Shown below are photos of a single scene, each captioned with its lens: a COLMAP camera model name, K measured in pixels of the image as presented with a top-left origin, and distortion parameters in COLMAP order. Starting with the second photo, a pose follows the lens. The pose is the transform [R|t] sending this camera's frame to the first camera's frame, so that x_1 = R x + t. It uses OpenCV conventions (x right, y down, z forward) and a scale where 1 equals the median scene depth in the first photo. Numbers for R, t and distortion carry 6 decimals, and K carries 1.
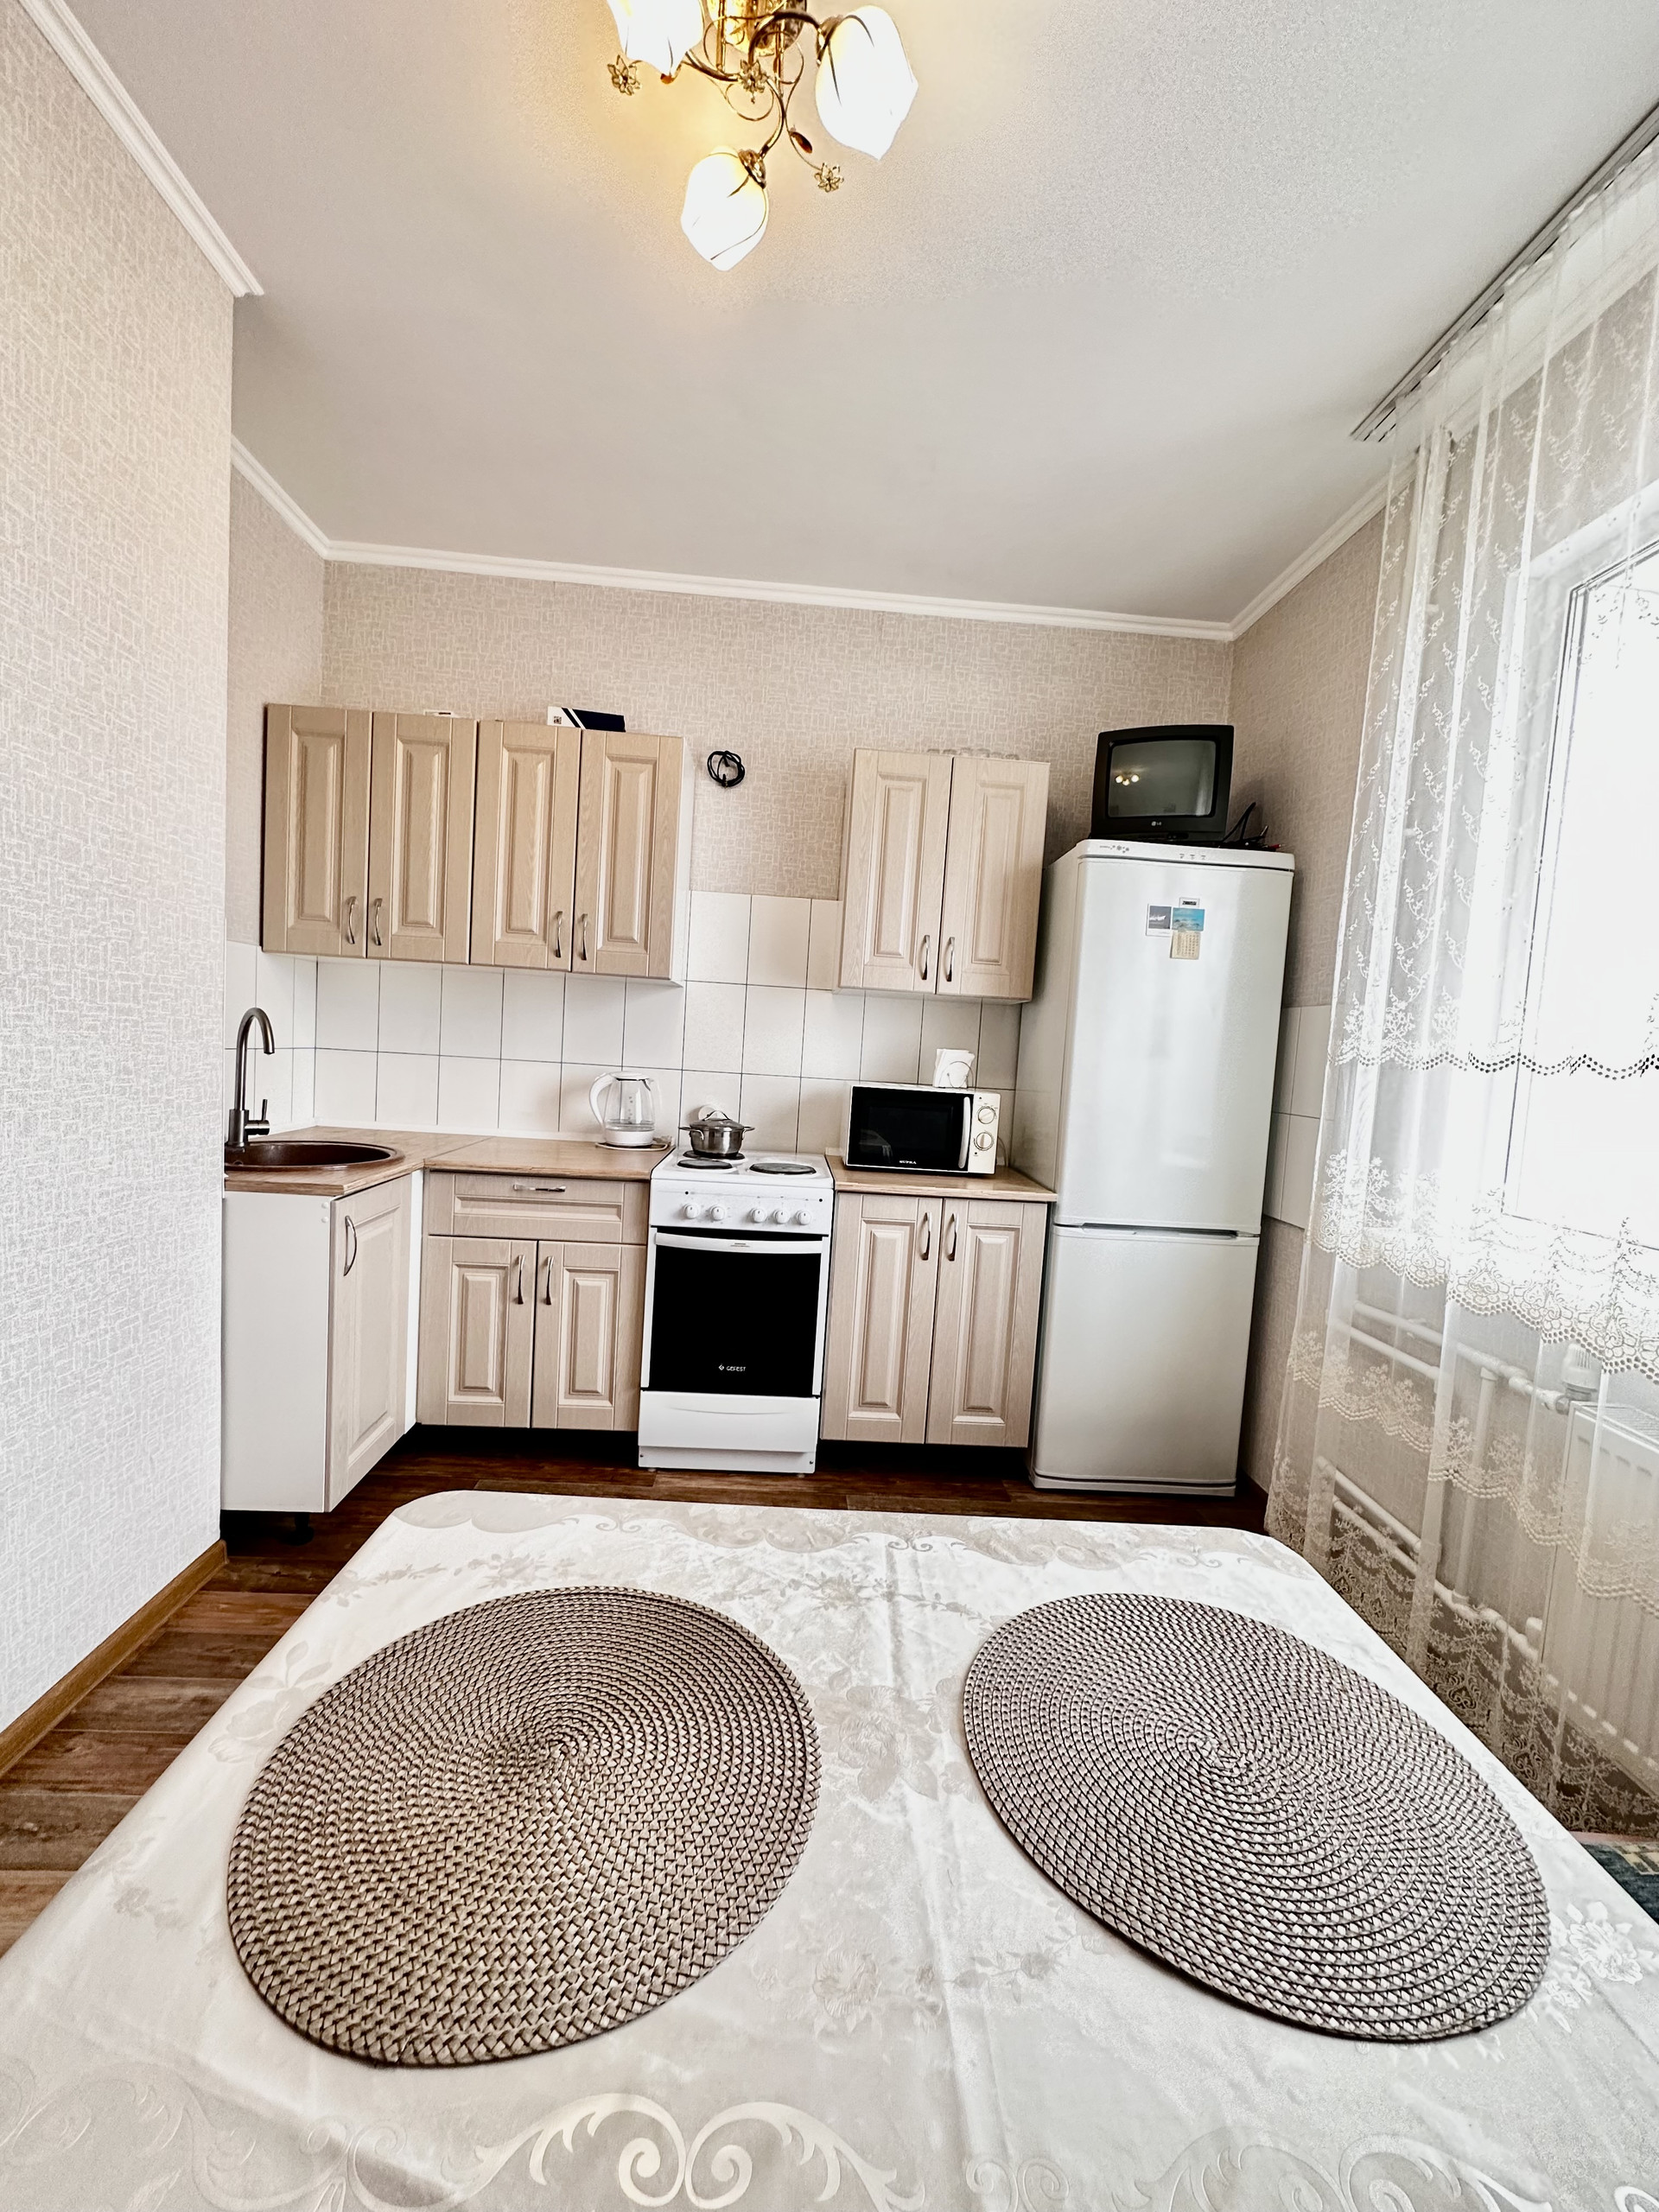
lens RADIAL K [[881.6, 0, 829.5], [0, 881.6, 1106.0], [0, 0, 1]] dist [0.000043, 0.000014]
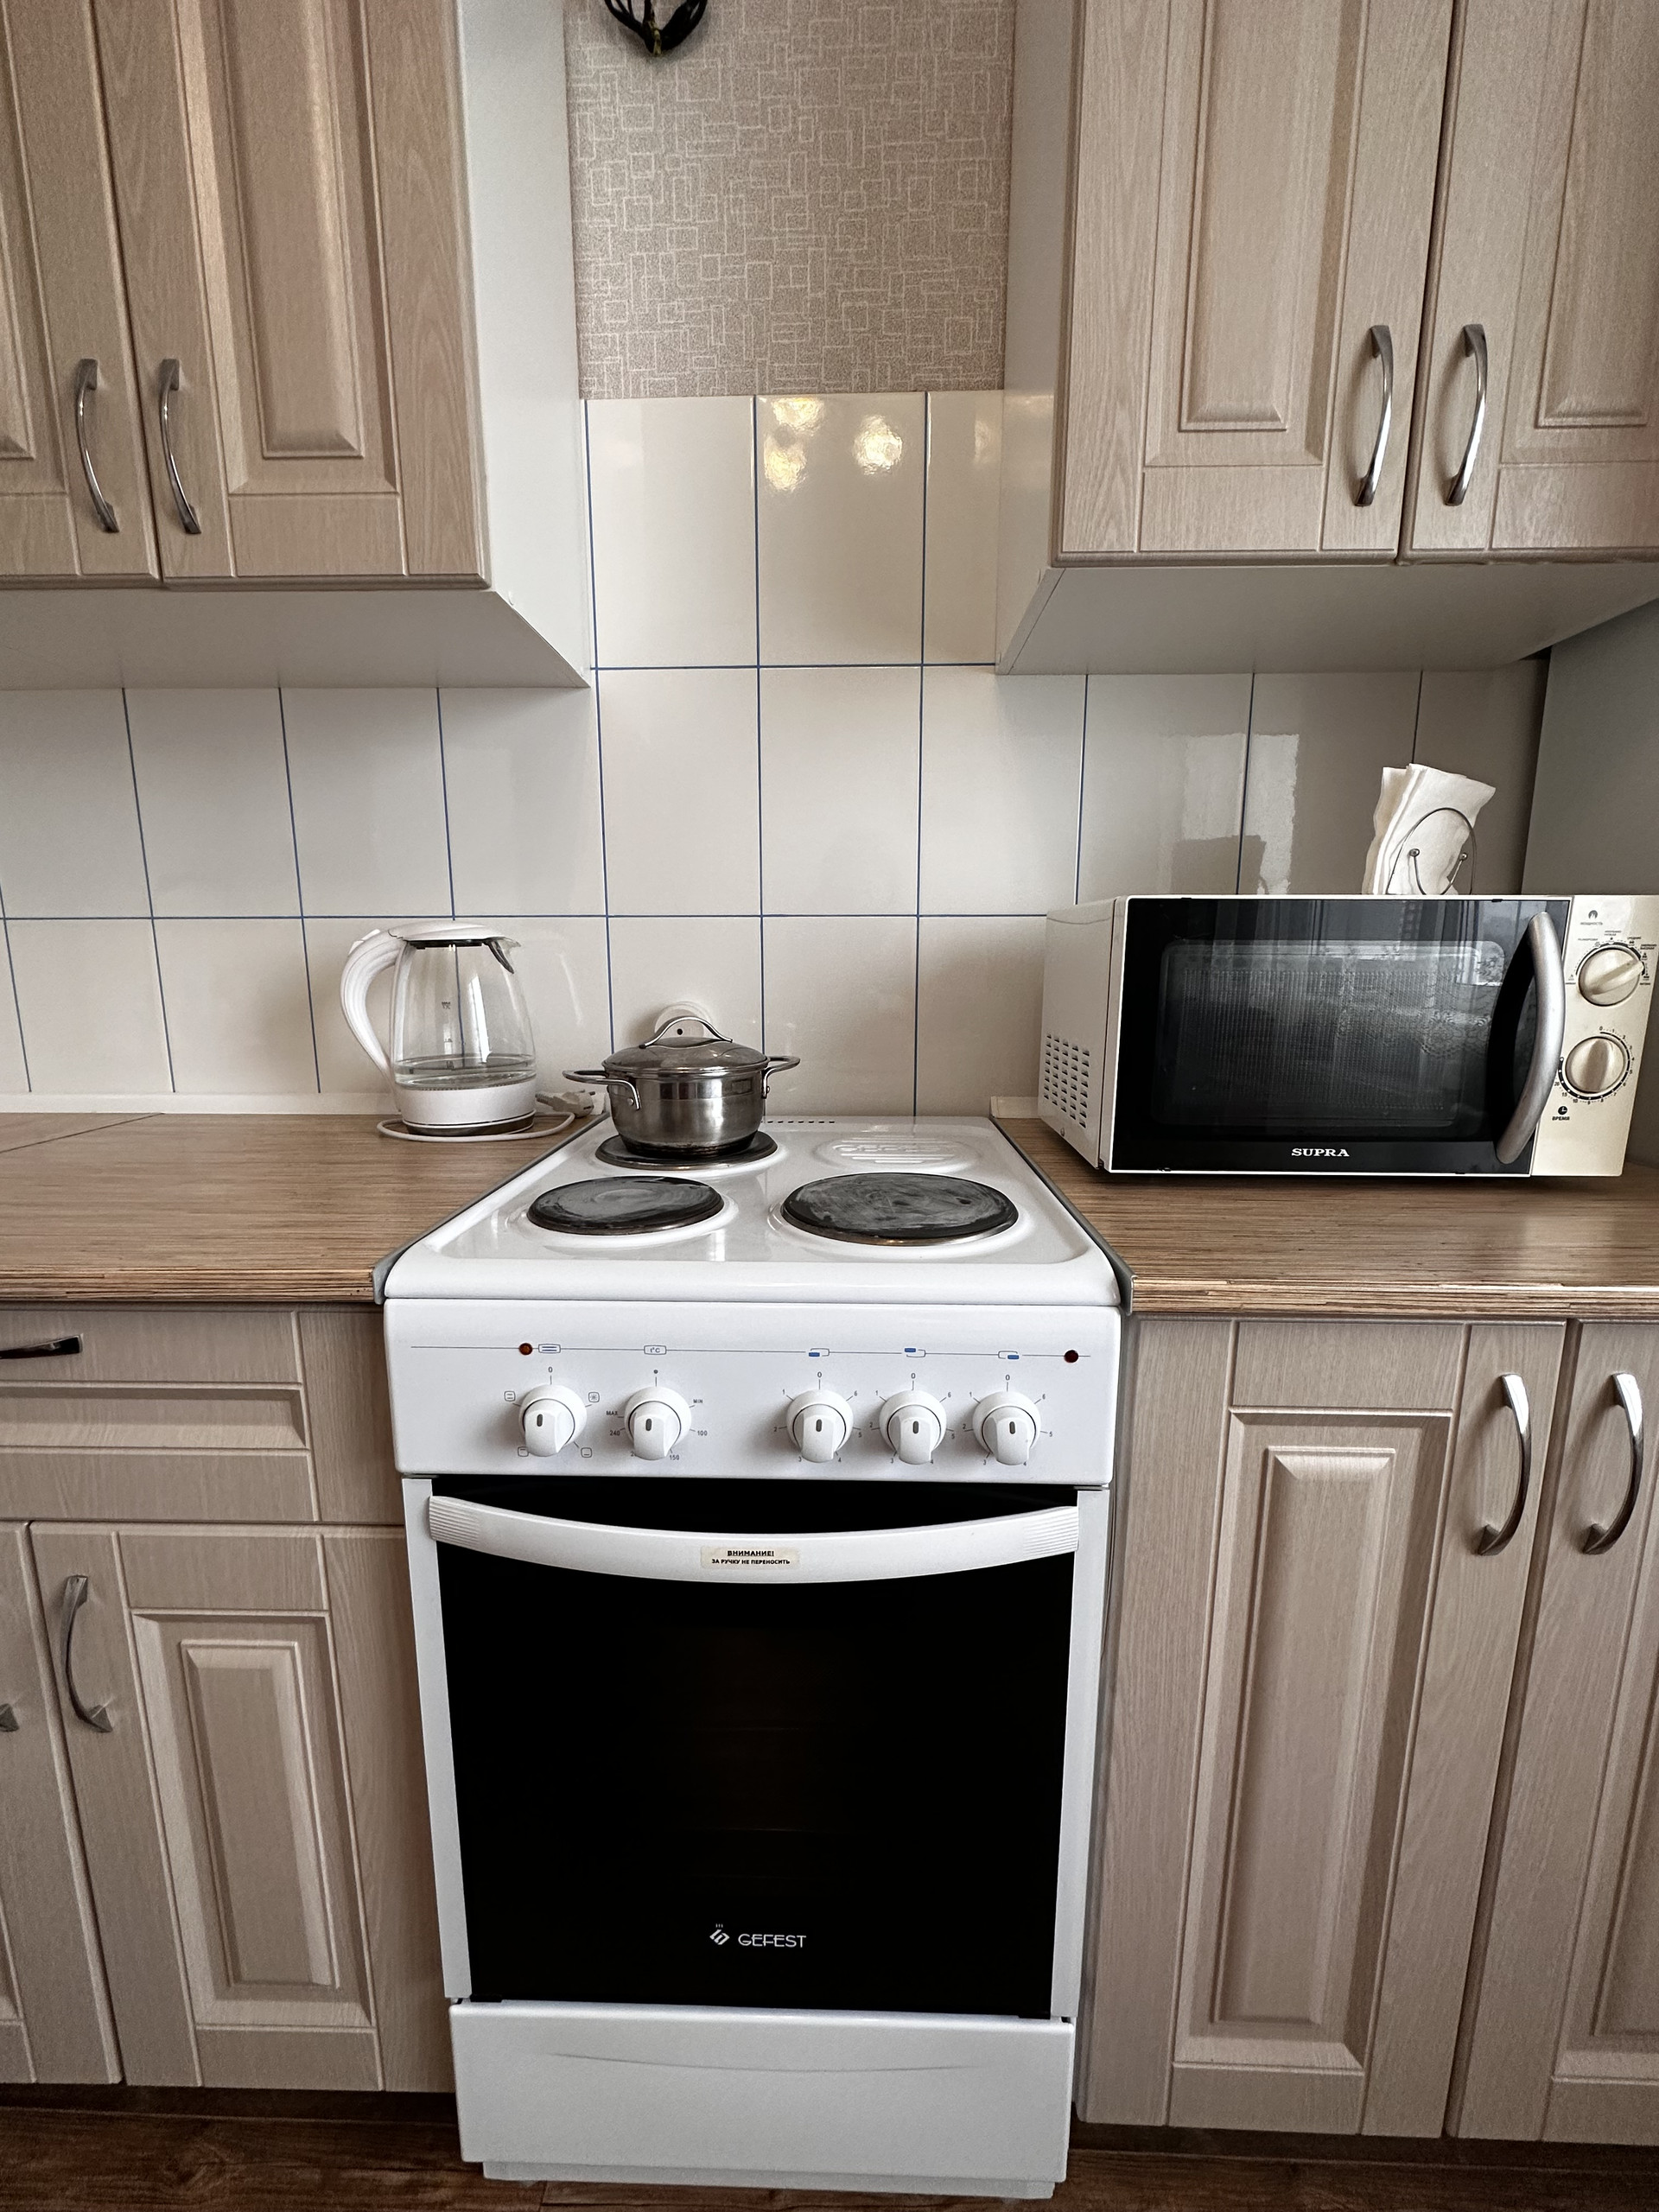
lens RADIAL K [[881.6, 0, 829.5], [0, 881.6, 1106.0], [0, 0, 1]] dist [0.000043, 0.000014]
pose [[0.994833, -0.049493, -0.088641, -0.046829], [0.058283, 0.993330, 0.099492, 0.009790], [0.083126, -0.104144, 0.991082, 0.700571]]
